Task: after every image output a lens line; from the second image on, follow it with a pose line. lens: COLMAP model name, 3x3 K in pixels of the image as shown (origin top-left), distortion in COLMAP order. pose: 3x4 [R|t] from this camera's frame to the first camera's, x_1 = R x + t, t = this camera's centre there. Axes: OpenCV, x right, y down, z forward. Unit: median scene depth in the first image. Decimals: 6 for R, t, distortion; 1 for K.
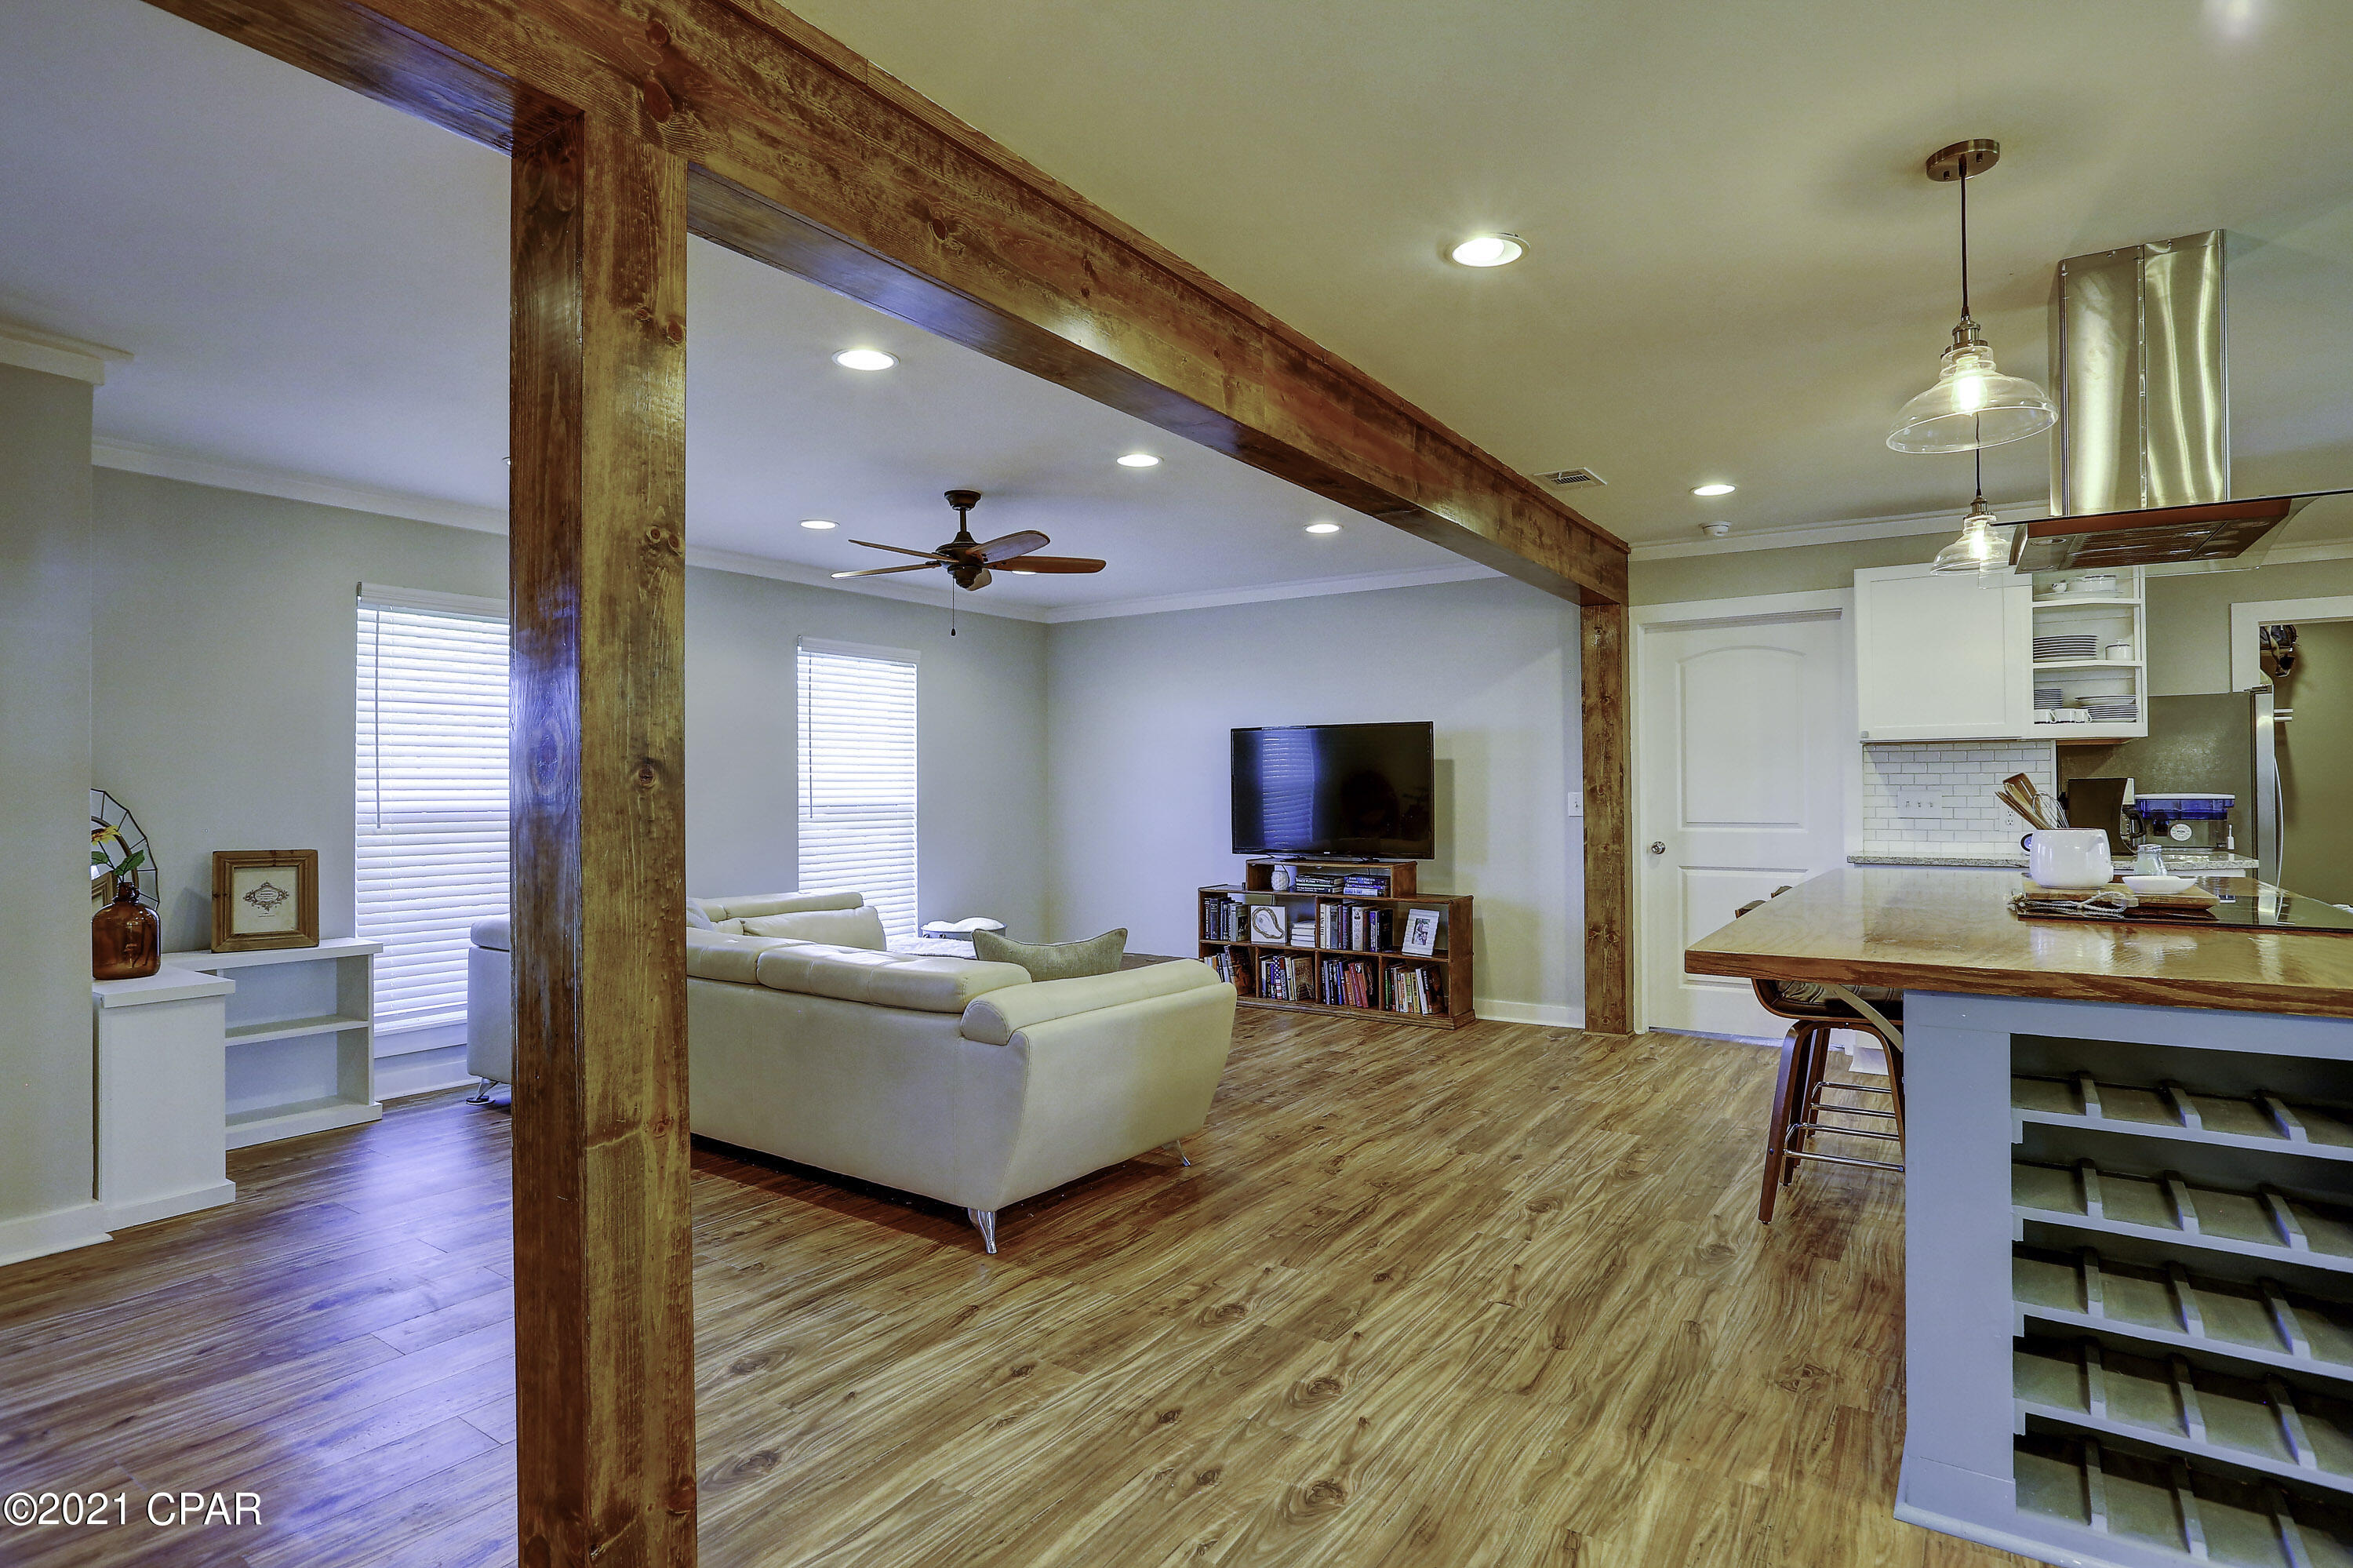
lens RADIAL K [[1223.3, 0, 1180.1], [0, 1223.3, 773.3], [0, 0, 1]] dist [-0.046403, 0.025968]
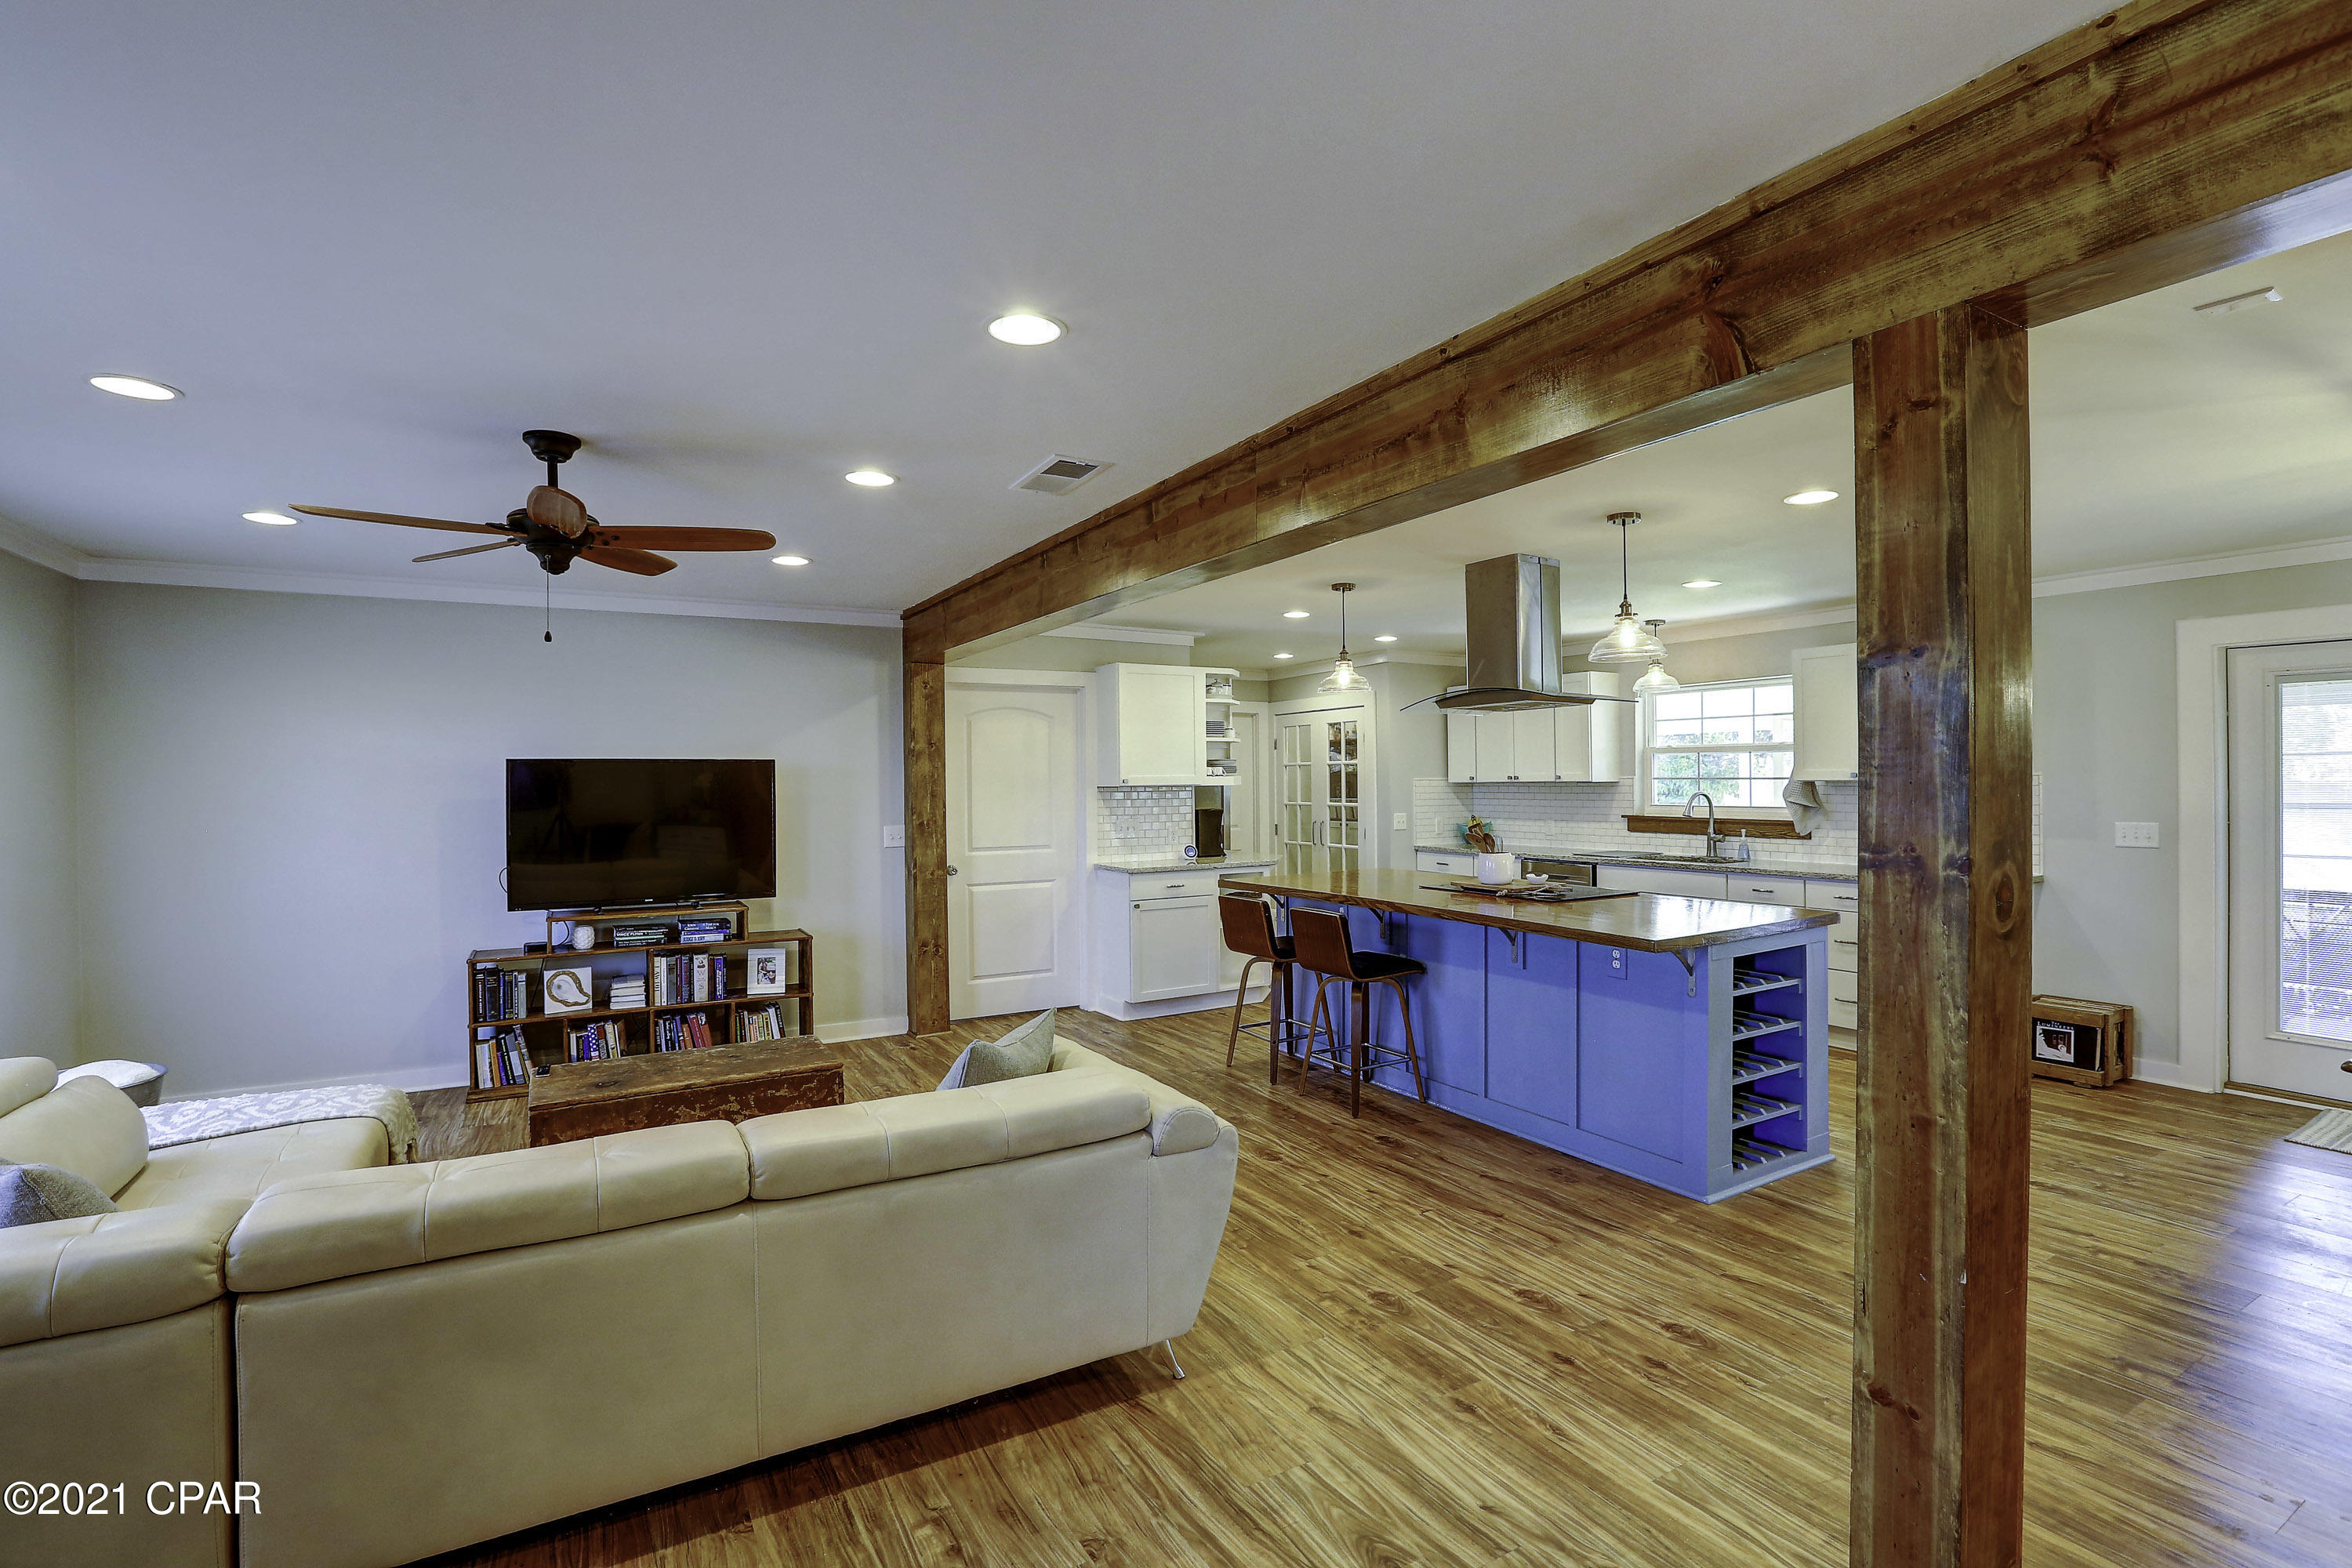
lens RADIAL K [[1067.0, 0, 1181.4], [0, 1067.0, 778.3], [0, 0, 1]] dist [-0.047754, 0.014997]
pose [[0.430748, 0.002871, 0.902468, -0.820185], [-0.007877, 0.999969, 0.000579, -0.056472], [-0.902438, -0.007358, 0.430757, 0.615597]]
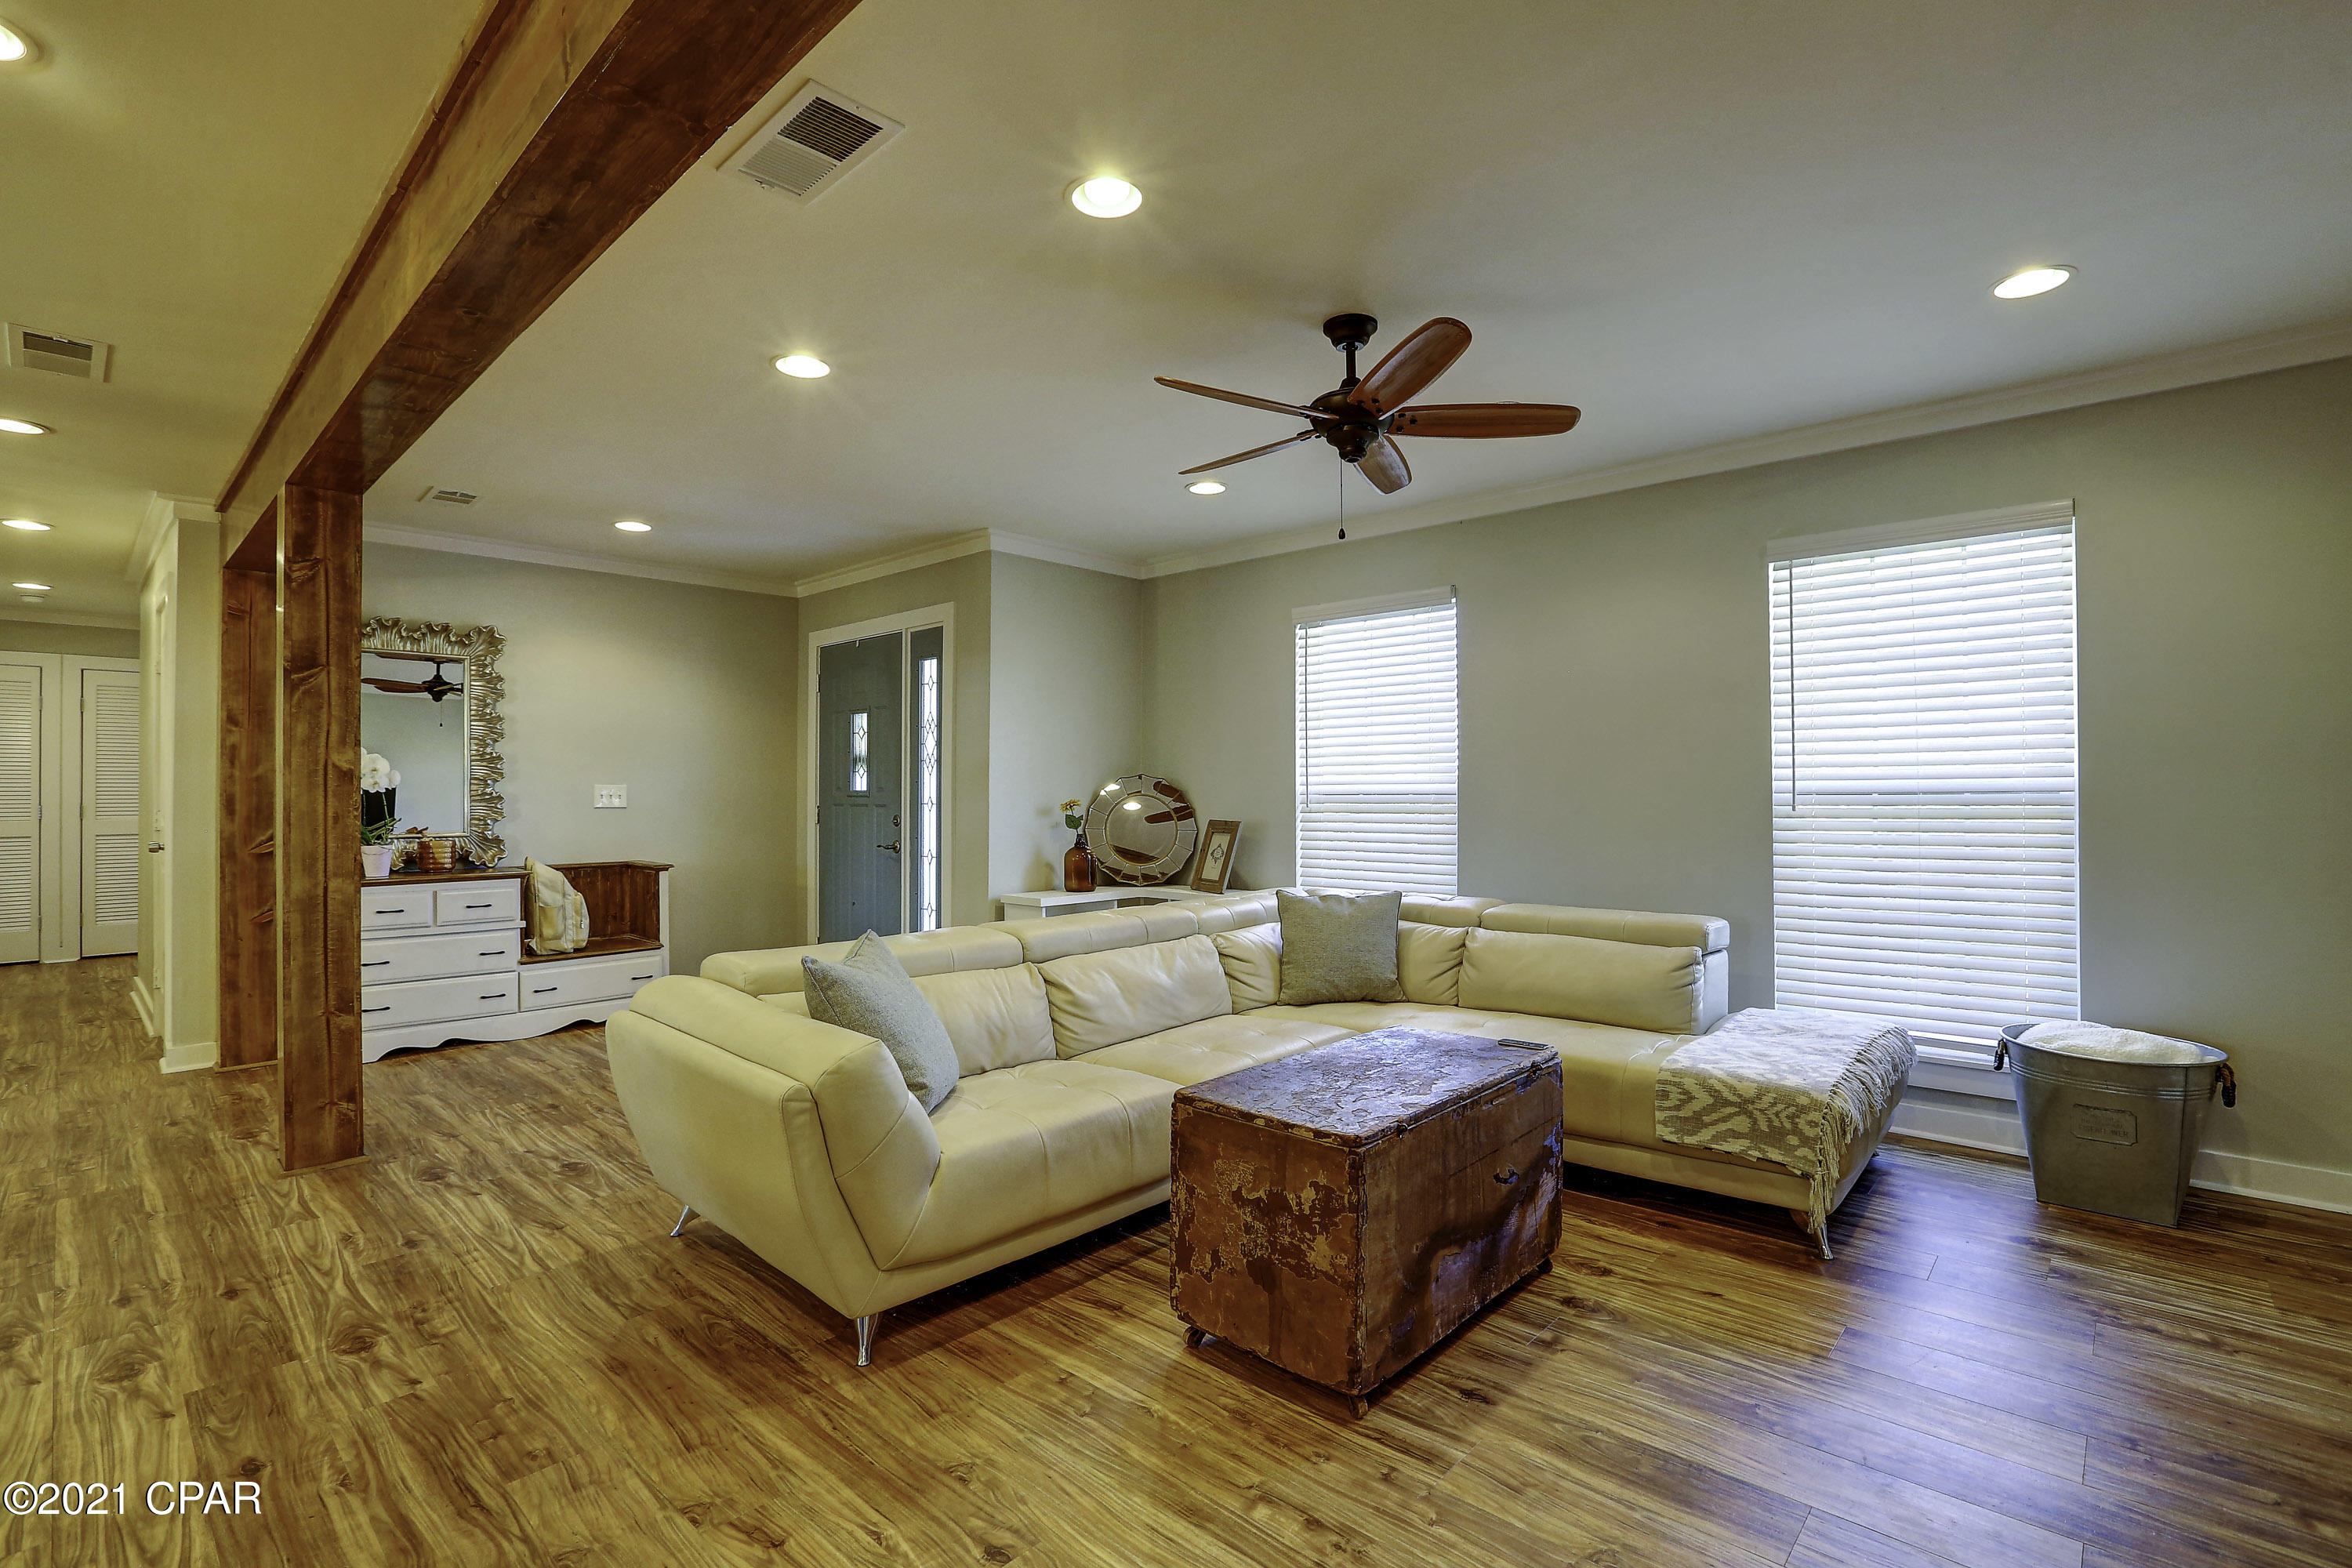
lens RADIAL K [[1067.0, 0, 1174.0], [0, 1067.0, 778.5], [0, 0, 1]] dist [-0.047754, 0.014997]
pose [[-0.151404, -0.008495, -0.988435, 0.599545], [0.022367, 0.999678, -0.012018, 0.035655], [0.988219, -0.023928, -0.151165, 1.446697]]
